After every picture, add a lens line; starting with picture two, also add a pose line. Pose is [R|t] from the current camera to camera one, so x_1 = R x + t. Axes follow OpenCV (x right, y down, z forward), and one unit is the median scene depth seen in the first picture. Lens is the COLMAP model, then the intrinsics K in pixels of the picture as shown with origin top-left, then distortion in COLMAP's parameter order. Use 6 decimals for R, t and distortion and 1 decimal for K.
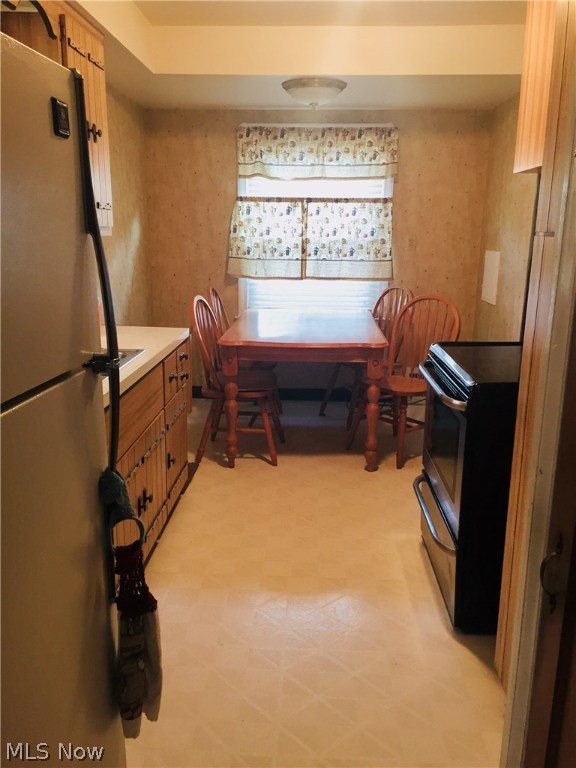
lens RADIAL K [[654.1, 0, 284.8], [0, 654.1, 386.3], [0, 0, 1]] dist [0.089745, -0.125164]
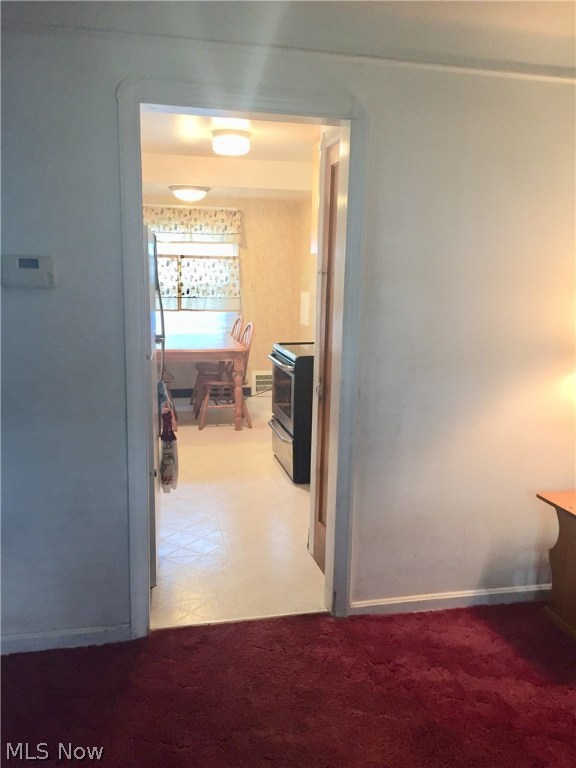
lens RADIAL K [[654.1, 0, 290.5], [0, 654.1, 385.1], [0, 0, 1]] dist [0.089745, -0.125164]
pose [[0.964473, -0.039441, 0.261221, -0.121251], [0.053976, 0.997354, -0.048701, 0.081231], [-0.258609, 0.061071, 0.964050, -0.433314]]
